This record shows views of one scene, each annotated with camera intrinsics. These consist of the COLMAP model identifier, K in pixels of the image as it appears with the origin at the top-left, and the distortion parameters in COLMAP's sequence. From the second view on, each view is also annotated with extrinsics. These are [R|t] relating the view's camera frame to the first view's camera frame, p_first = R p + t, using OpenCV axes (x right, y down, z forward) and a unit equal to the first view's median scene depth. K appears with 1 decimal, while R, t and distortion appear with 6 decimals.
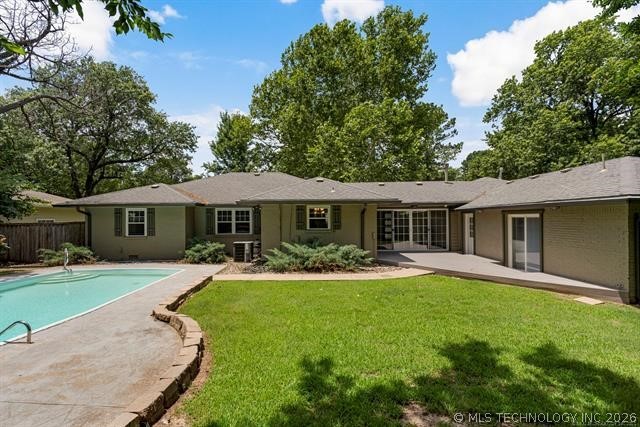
lens RADIAL K [[308.1, 0, 321.0], [0, 308.1, 211.6], [0, 0, 1]] dist [0.001004, 0.001094]
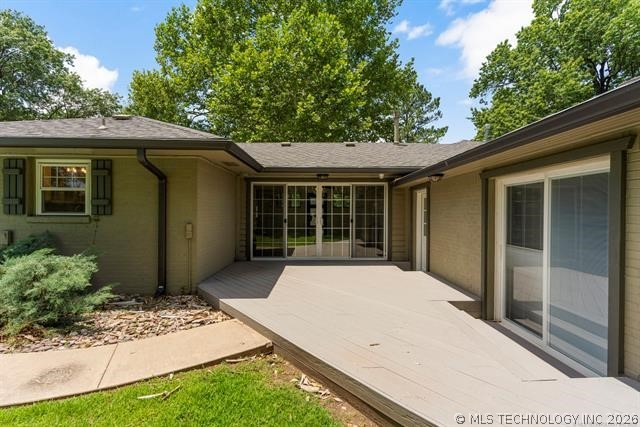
lens RADIAL K [[308.1, 0, 321.0], [0, 308.1, 211.6], [0, 0, 1]] dist [0.001004, 0.001094]
pose [[0.999512, 0.012373, 0.028698, 0.137131], [-0.012829, 0.999793, 0.015767, 0.016800], [-0.028497, -0.016127, 0.999464, 0.226308]]
